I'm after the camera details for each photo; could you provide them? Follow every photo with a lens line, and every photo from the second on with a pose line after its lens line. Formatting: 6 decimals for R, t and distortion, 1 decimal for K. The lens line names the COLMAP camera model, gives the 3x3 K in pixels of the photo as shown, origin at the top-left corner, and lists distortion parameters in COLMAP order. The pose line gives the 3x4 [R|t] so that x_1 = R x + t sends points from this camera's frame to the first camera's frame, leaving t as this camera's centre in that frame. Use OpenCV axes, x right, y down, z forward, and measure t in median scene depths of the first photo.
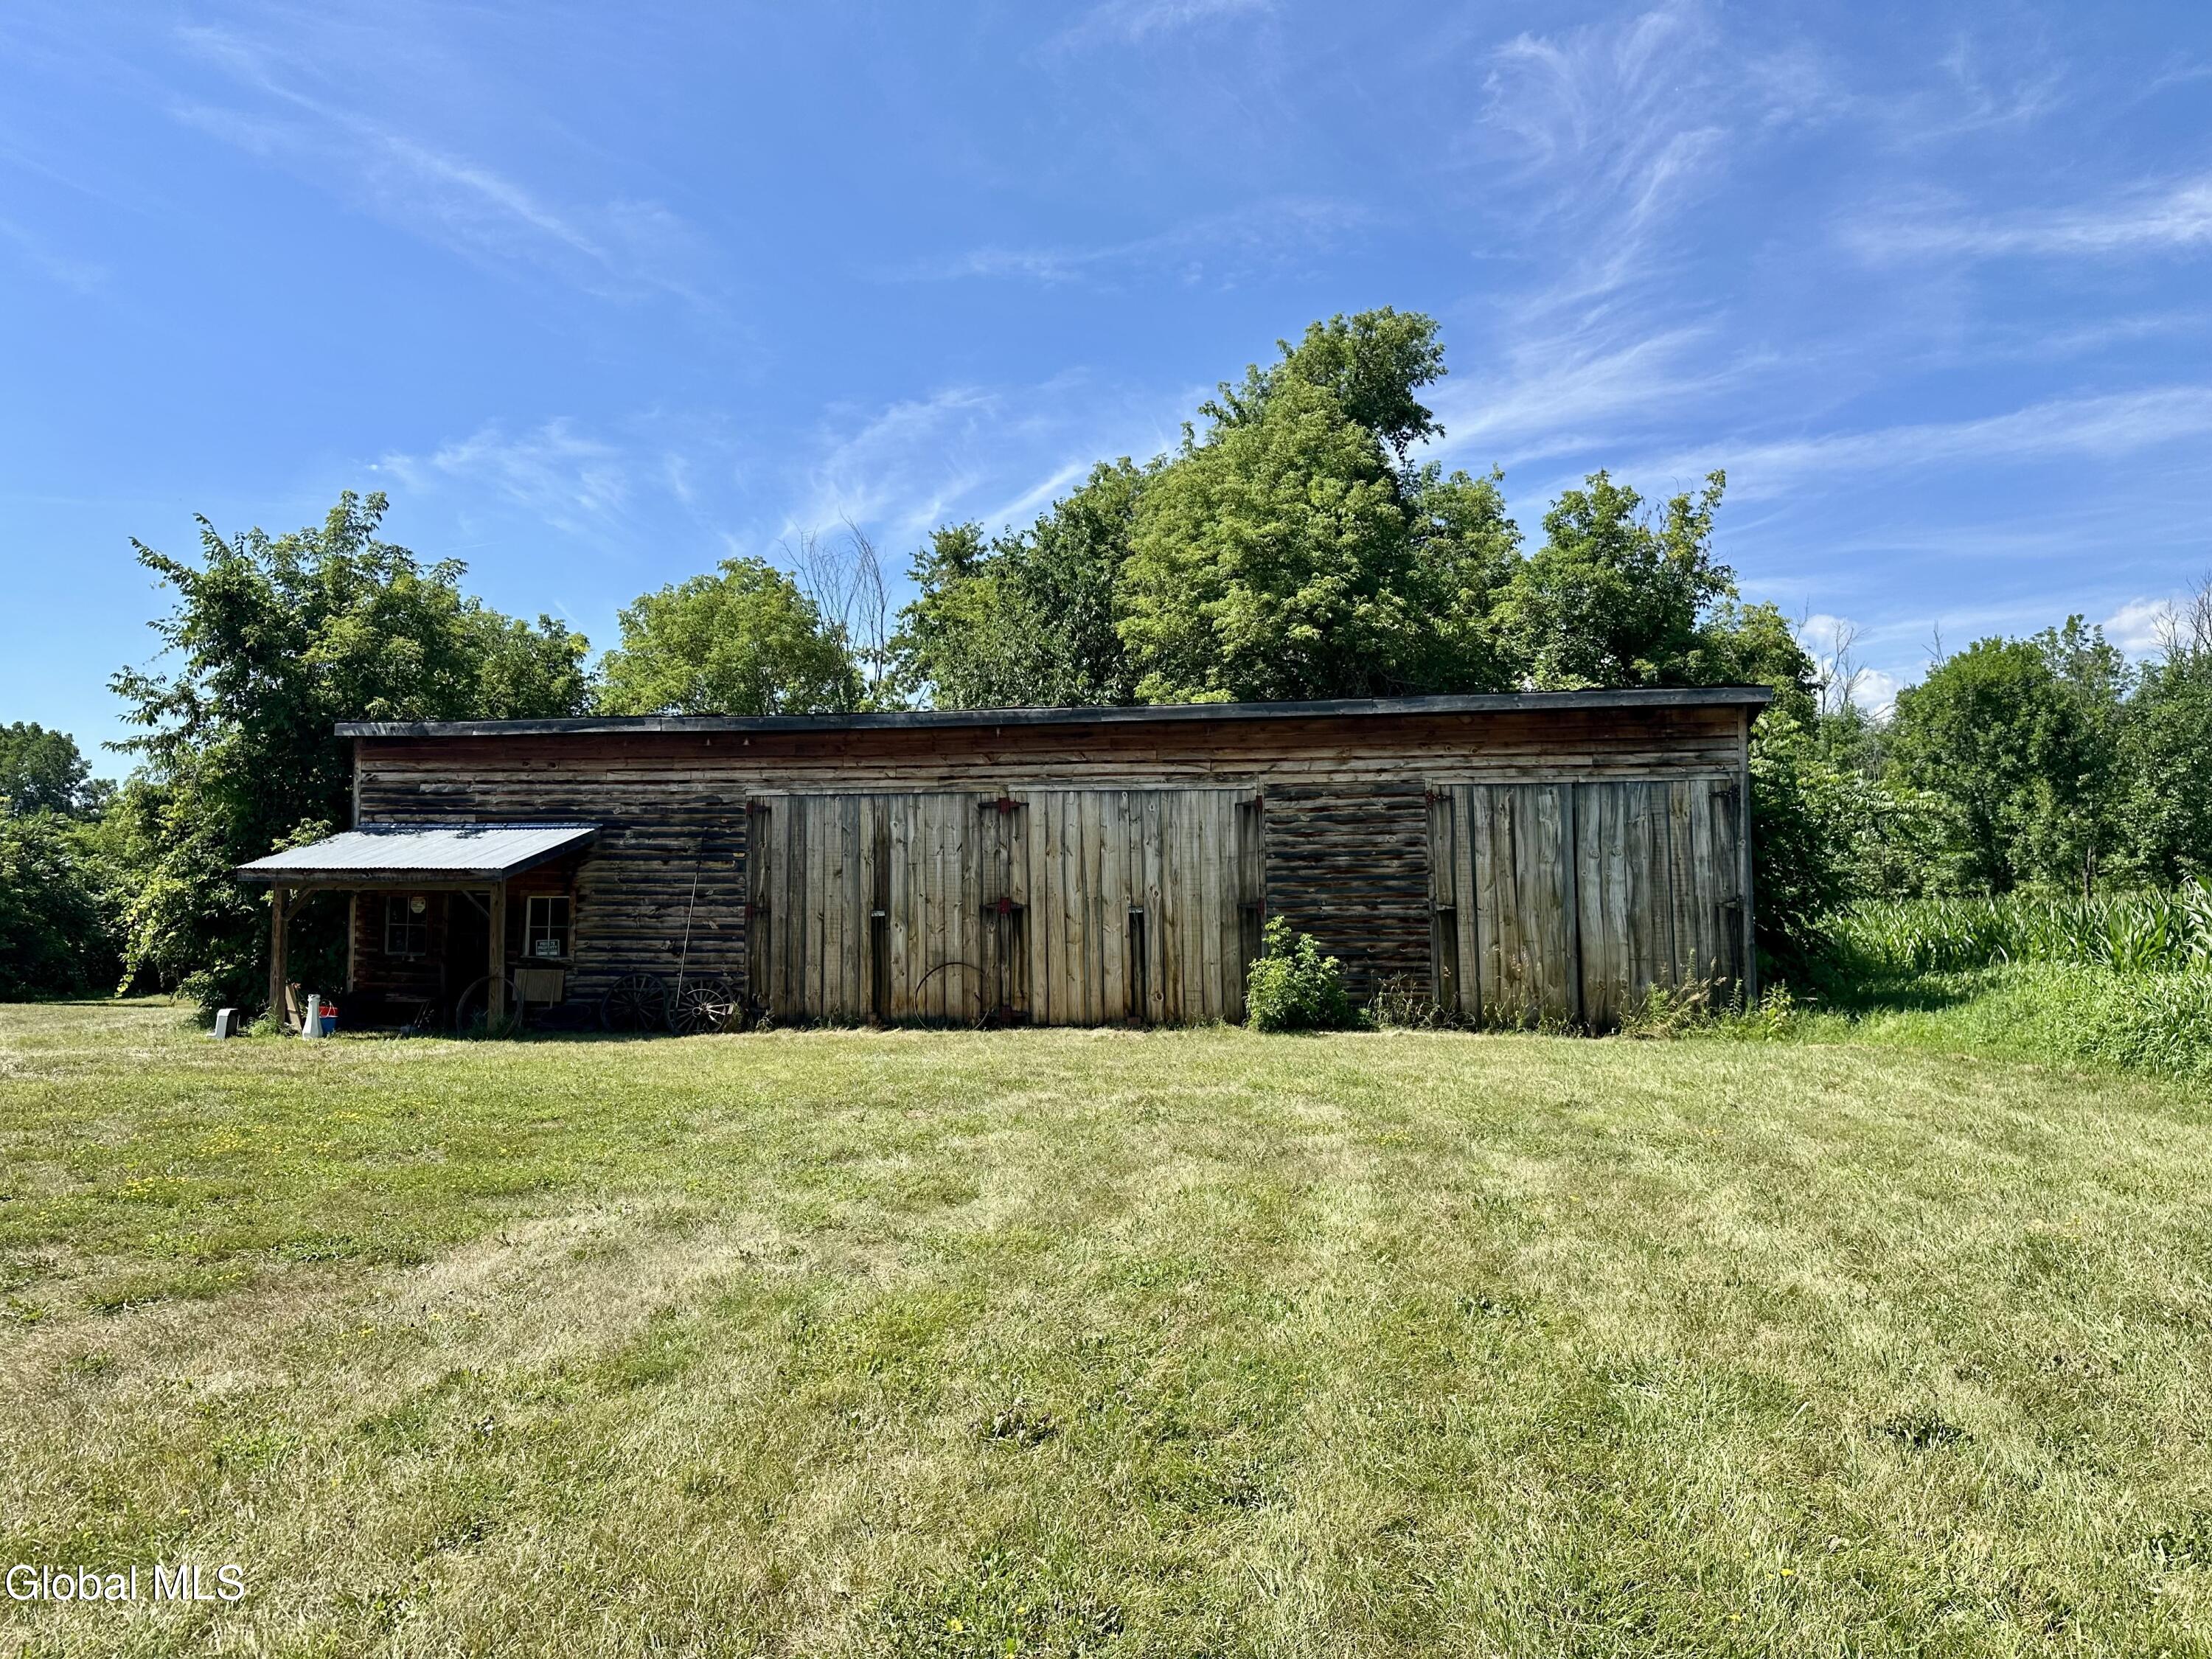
lens RADIAL K [[1554.5, 0, 1106.0], [0, 1554.5, 829.5], [0, 0, 1]] dist [0.104961, -0.000165]
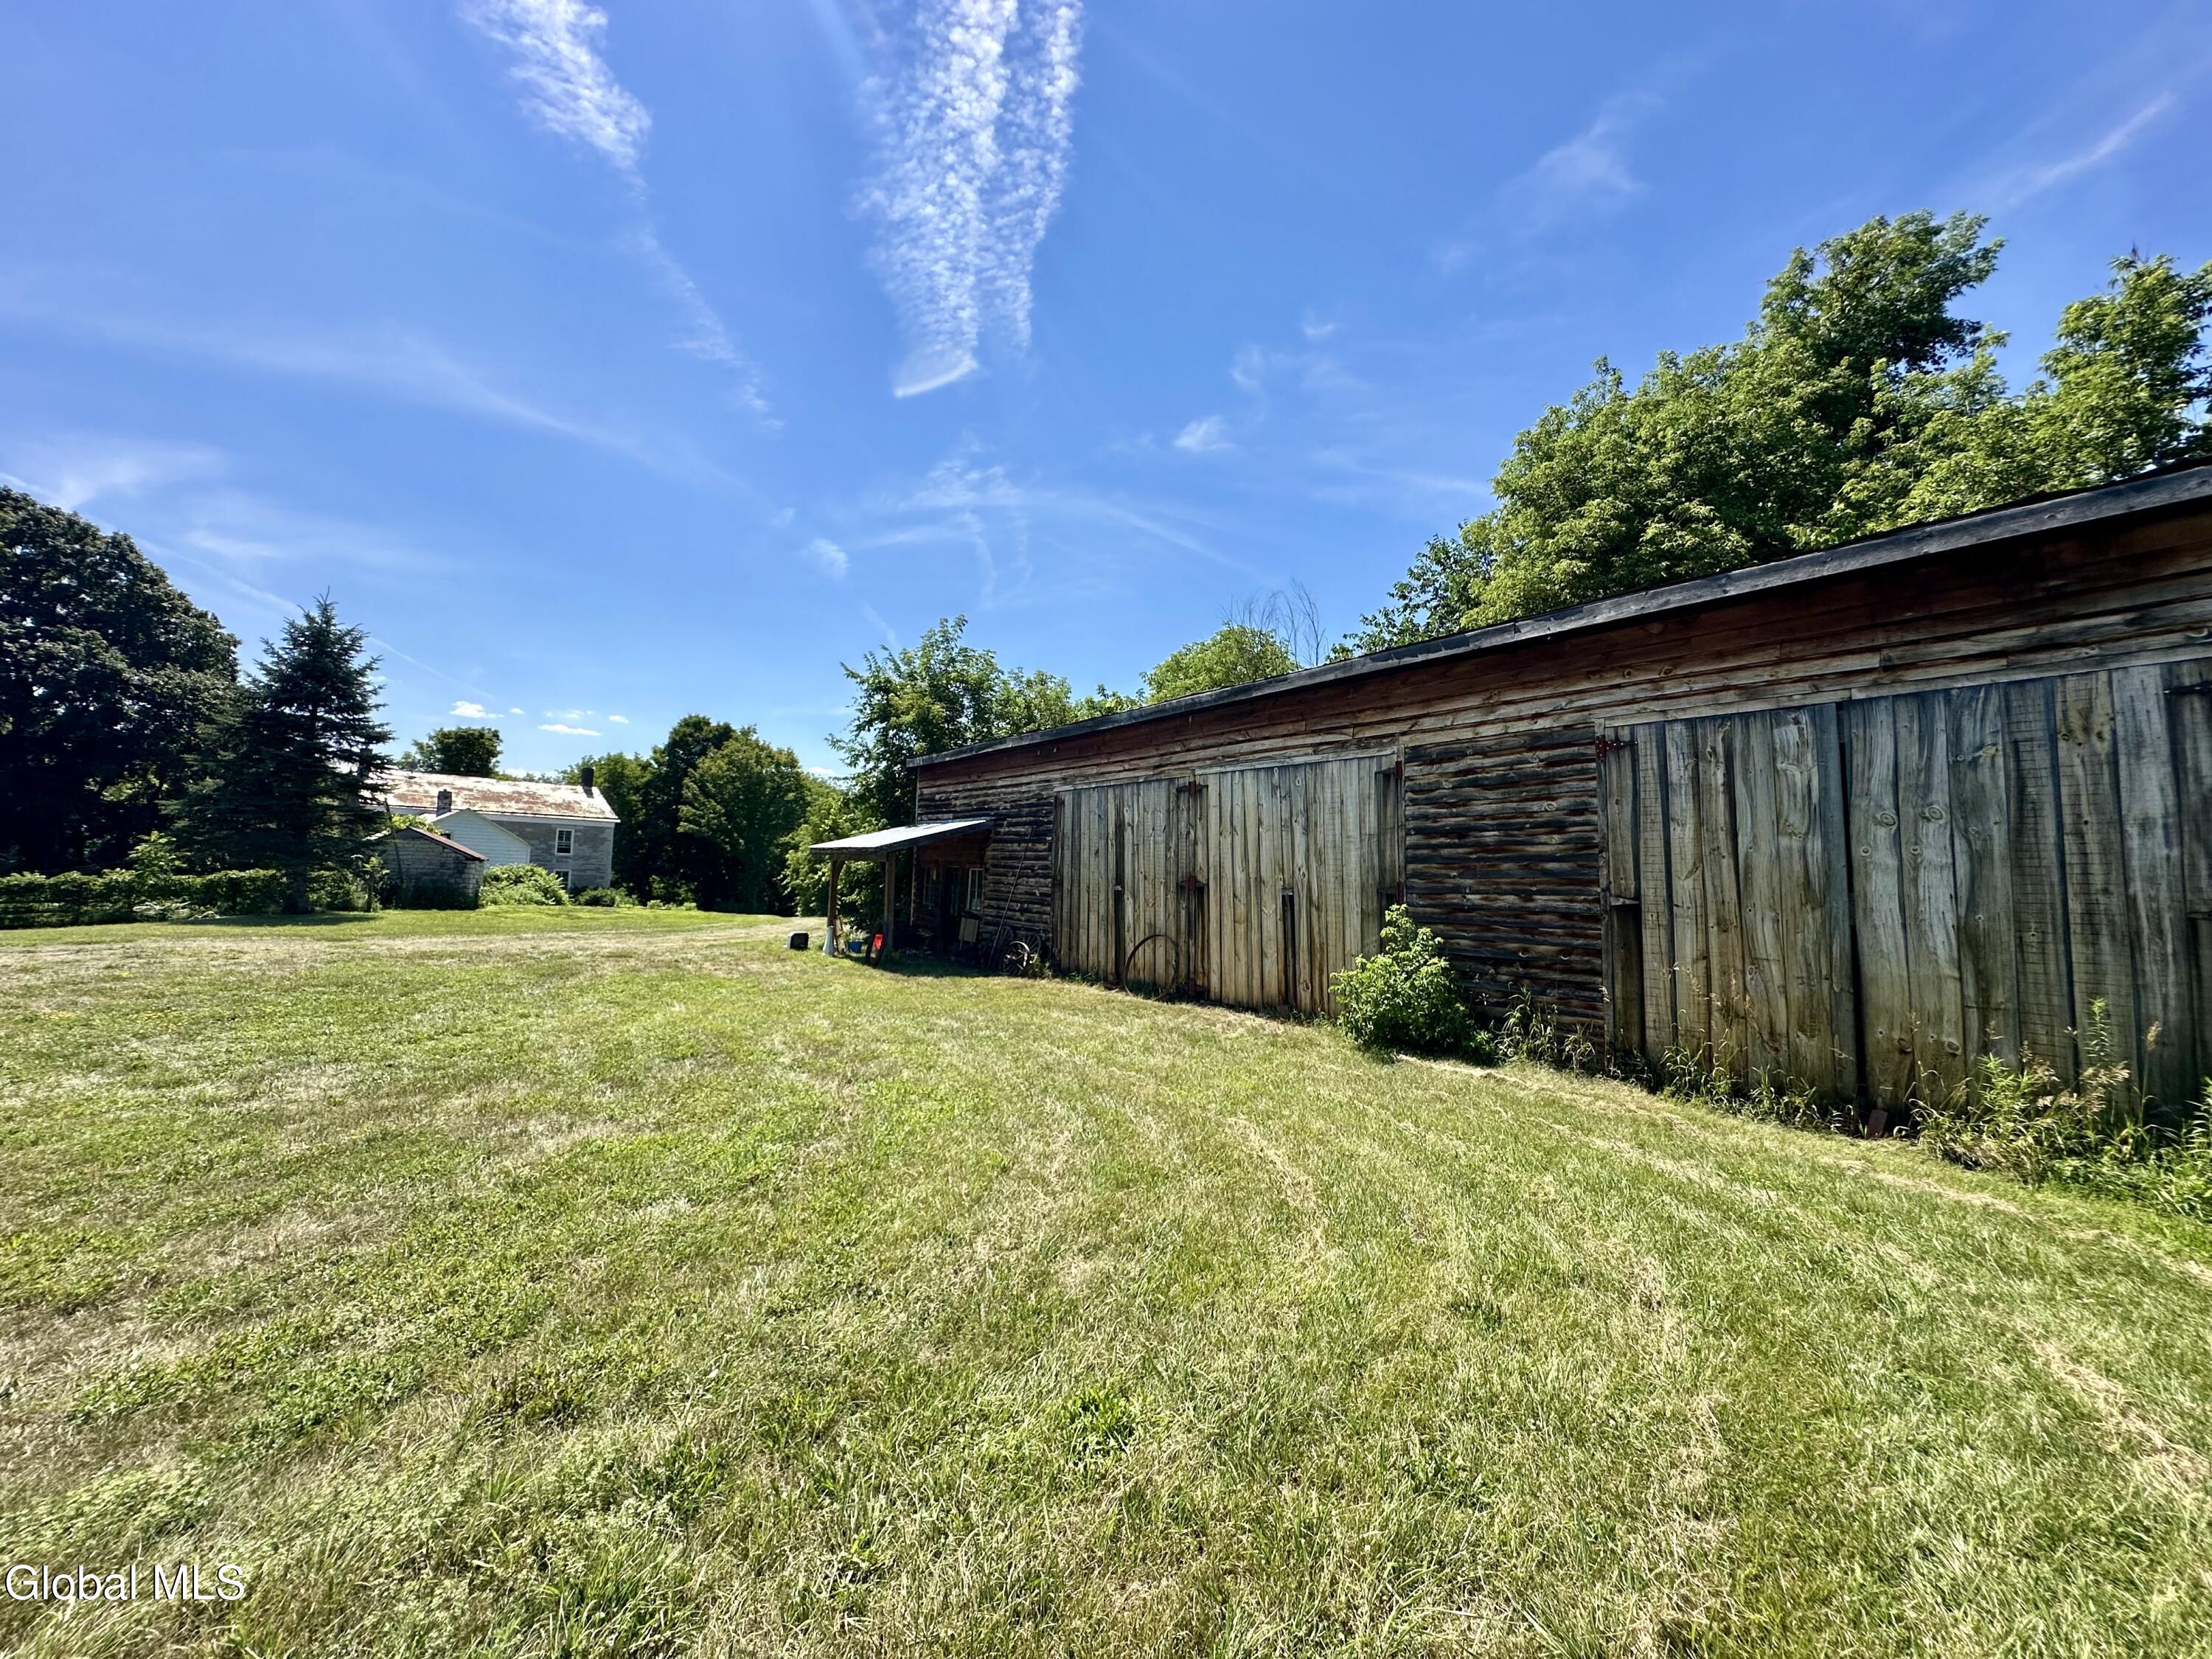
lens RADIAL K [[887.2, 0, 1106.0], [0, 887.2, 829.5], [0, 0, 1]] dist [-0.000583, 0.000202]
pose [[0.734087, -0.017684, -0.678825, 0.312460], [0.016168, 0.999833, -0.008562, 0.017227], [0.678863, -0.004689, 0.734250, 0.543954]]
